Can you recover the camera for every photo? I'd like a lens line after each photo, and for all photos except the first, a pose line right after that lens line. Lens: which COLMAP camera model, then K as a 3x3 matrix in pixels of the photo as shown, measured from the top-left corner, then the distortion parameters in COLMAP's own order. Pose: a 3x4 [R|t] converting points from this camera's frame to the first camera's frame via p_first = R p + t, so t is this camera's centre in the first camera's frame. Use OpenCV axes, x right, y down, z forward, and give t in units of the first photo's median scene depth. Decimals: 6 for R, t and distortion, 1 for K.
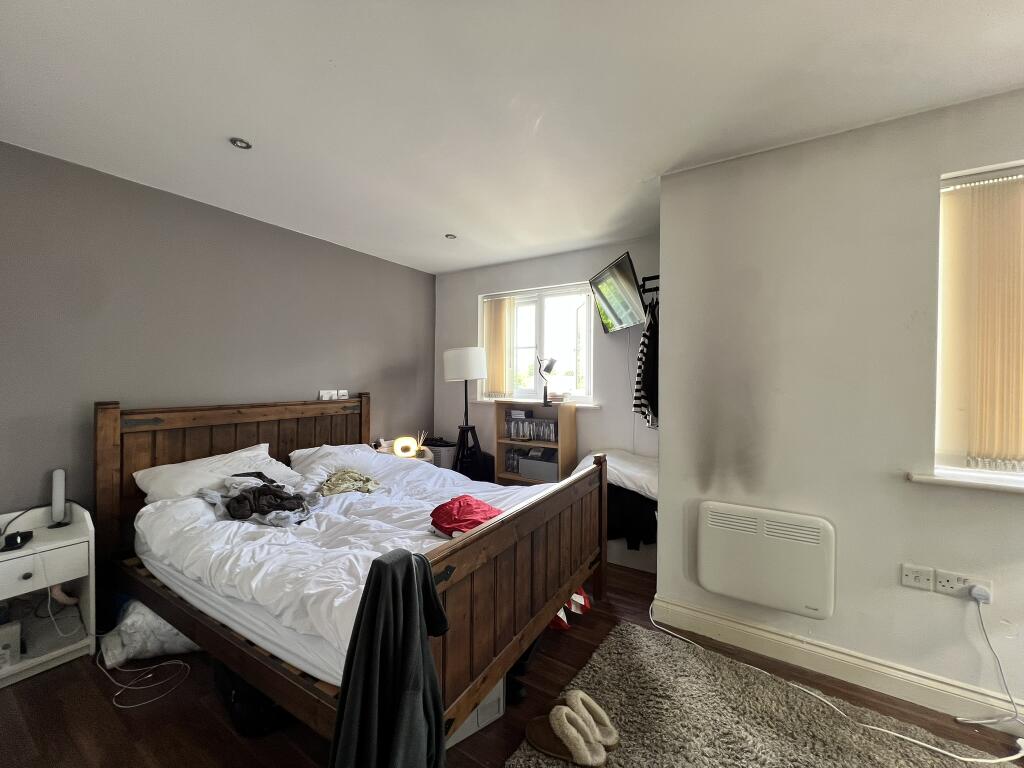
lens RADIAL K [[410.0, 0, 511.4], [0, 410.0, 380.5], [0, 0, 1]] dist [-0.001978, 0.000366]
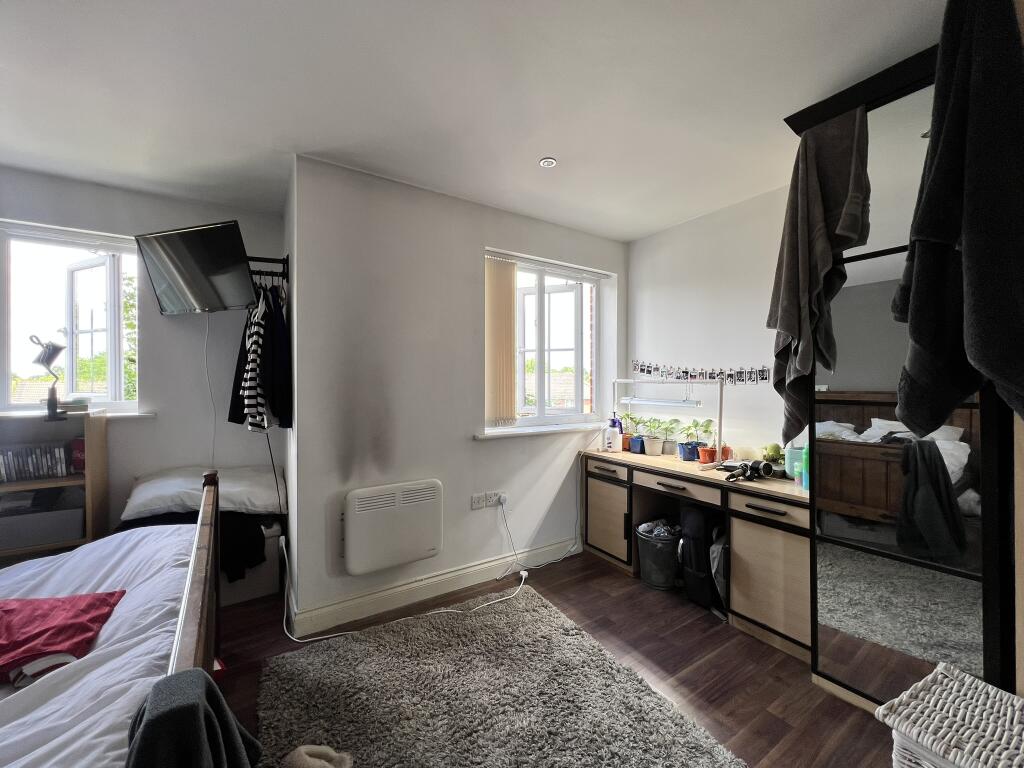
lens RADIAL K [[410.0, 0, 509.0], [0, 410.0, 380.9], [0, 0, 1]] dist [-0.001978, 0.000366]
pose [[0.415680, -0.008106, 0.909475, -0.283976], [0.012454, 0.999917, 0.003220, 0.015585], [-0.909426, 0.009988, 0.415746, 0.187659]]
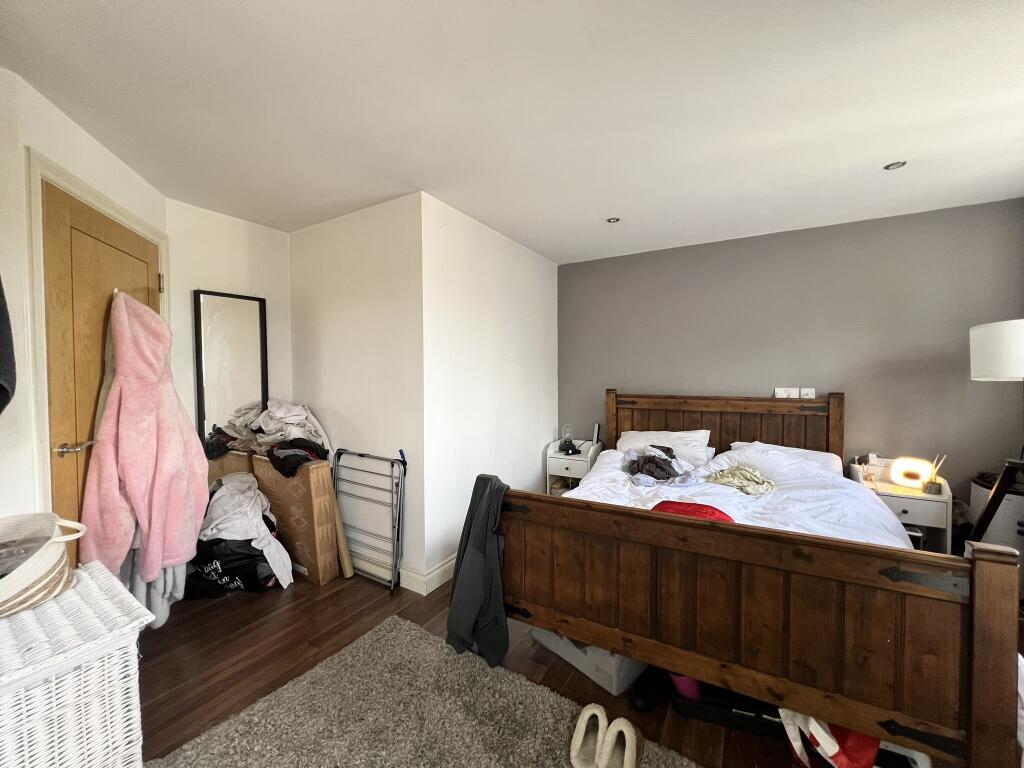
lens RADIAL K [[410.0, 0, 514.1], [0, 410.0, 382.7], [0, 0, 1]] dist [-0.001978, 0.000366]
pose [[0.035818, 0.020882, -0.999140, 0.879550], [-0.002721, 0.999780, 0.020798, -0.012041], [0.999355, 0.001973, 0.035867, 0.610223]]
